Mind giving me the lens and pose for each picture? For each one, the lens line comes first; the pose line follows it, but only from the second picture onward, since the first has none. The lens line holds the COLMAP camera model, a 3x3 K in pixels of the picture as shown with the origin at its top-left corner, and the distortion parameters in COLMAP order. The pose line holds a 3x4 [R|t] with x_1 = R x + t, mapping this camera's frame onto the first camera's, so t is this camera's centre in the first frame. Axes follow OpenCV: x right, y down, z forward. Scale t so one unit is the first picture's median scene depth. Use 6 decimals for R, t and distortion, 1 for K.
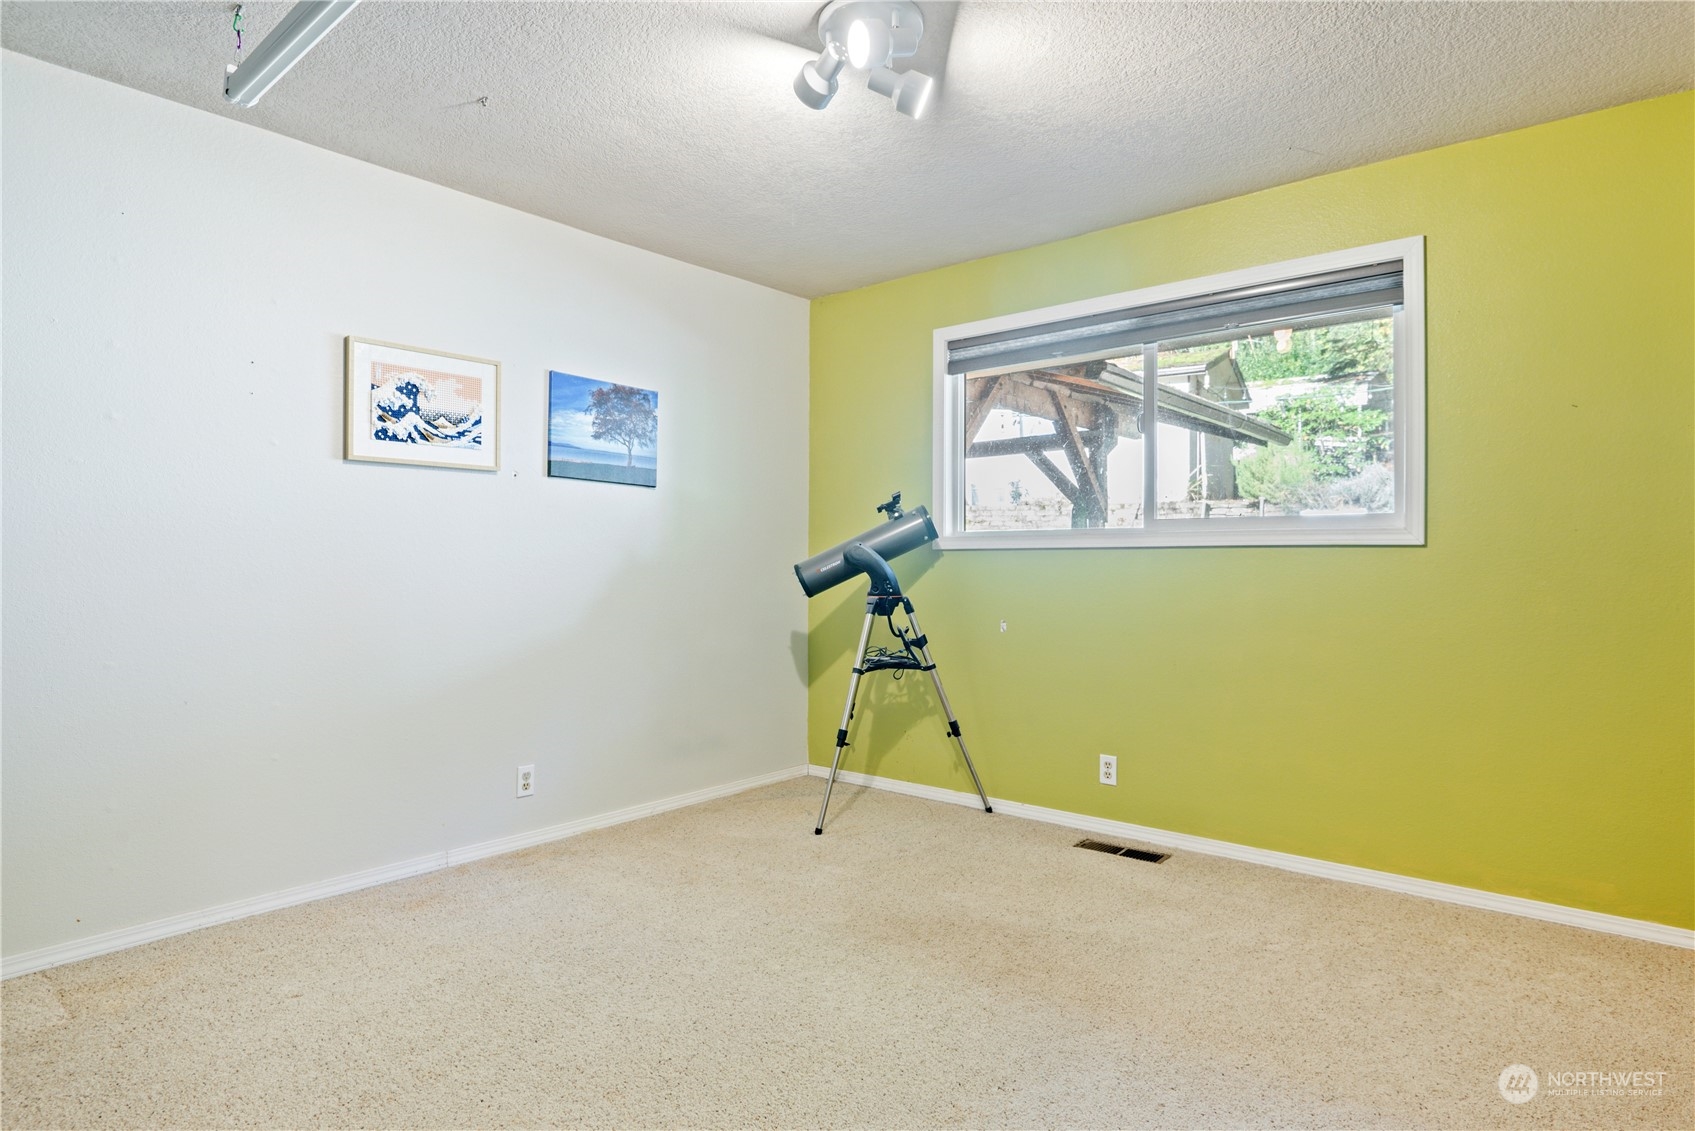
lens RADIAL K [[940.2, 0, 842.2], [0, 940.2, 559.3], [0, 0, 1]] dist [0.002780, -0.023466]
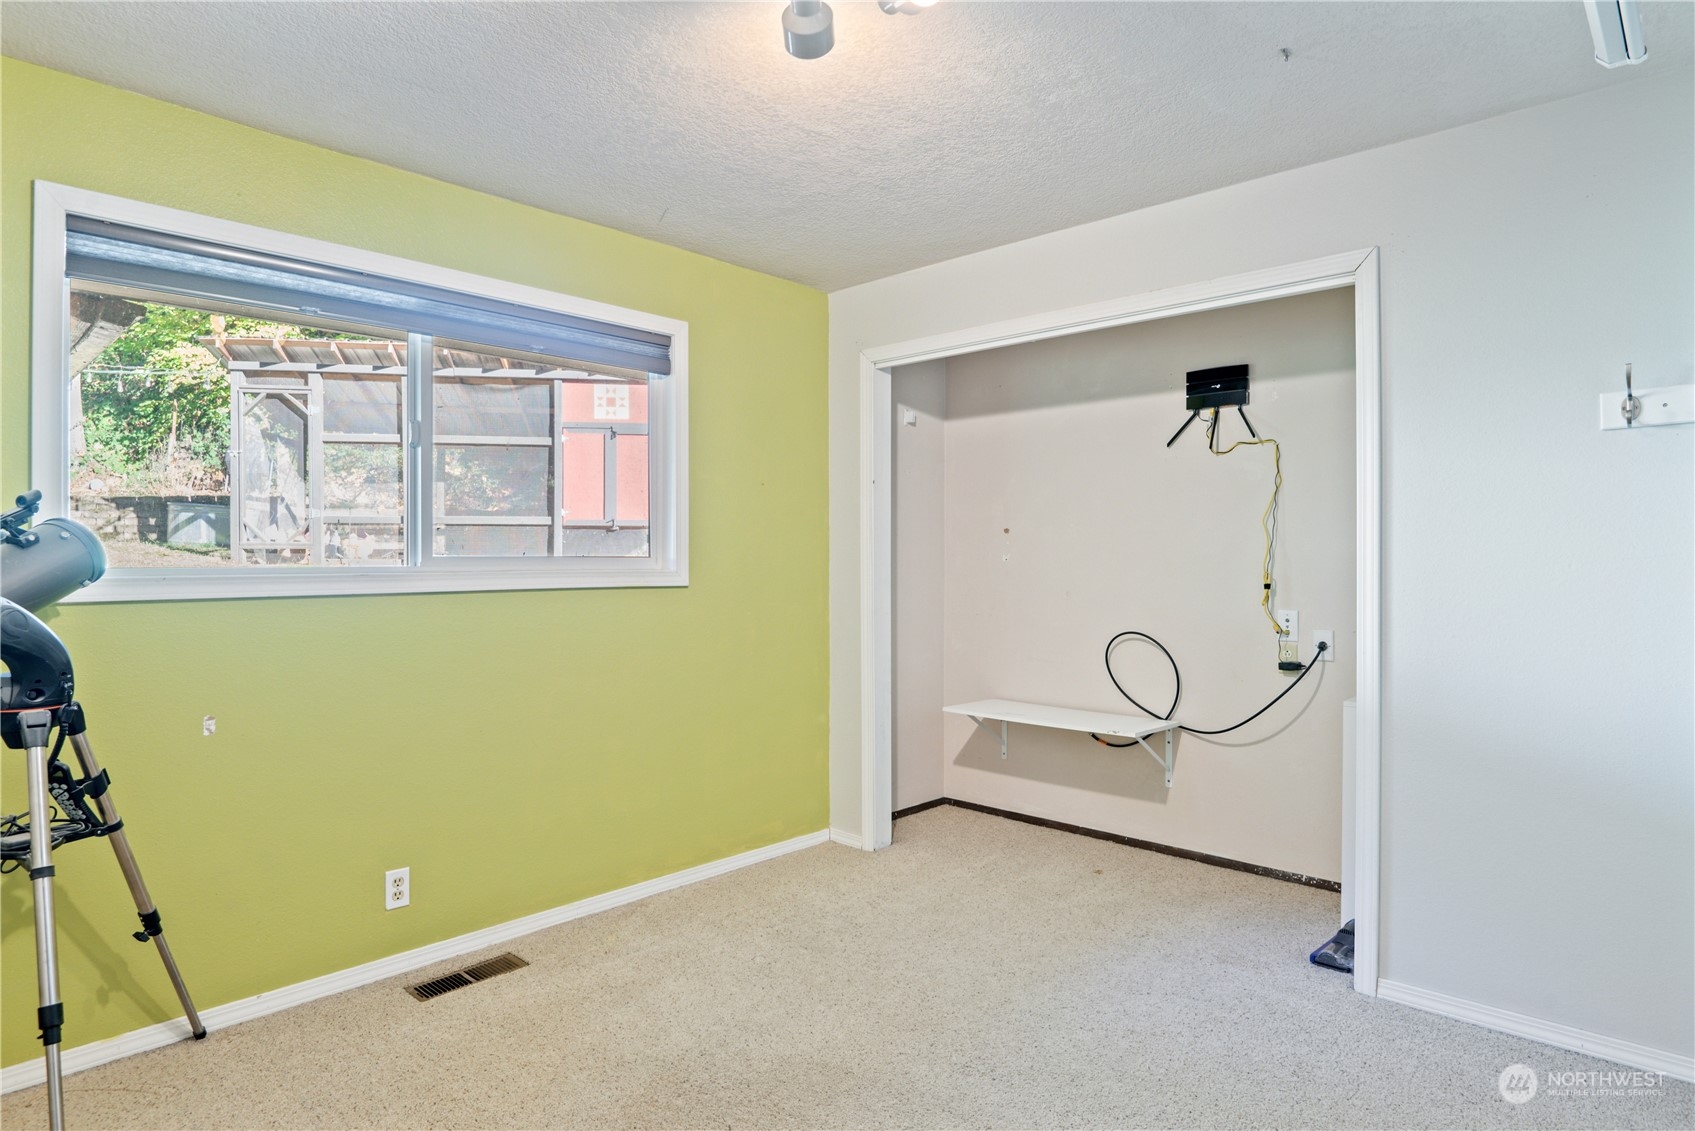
lens RADIAL K [[940.2, 0, 842.2], [0, 940.2, 559.3], [0, 0, 1]] dist [0.002780, -0.023466]
pose [[0.045126, -0.007850, 0.998950, -0.453029], [-0.007500, 0.999938, 0.008196, -0.049184], [-0.998953, -0.007862, 0.045064, 0.613880]]
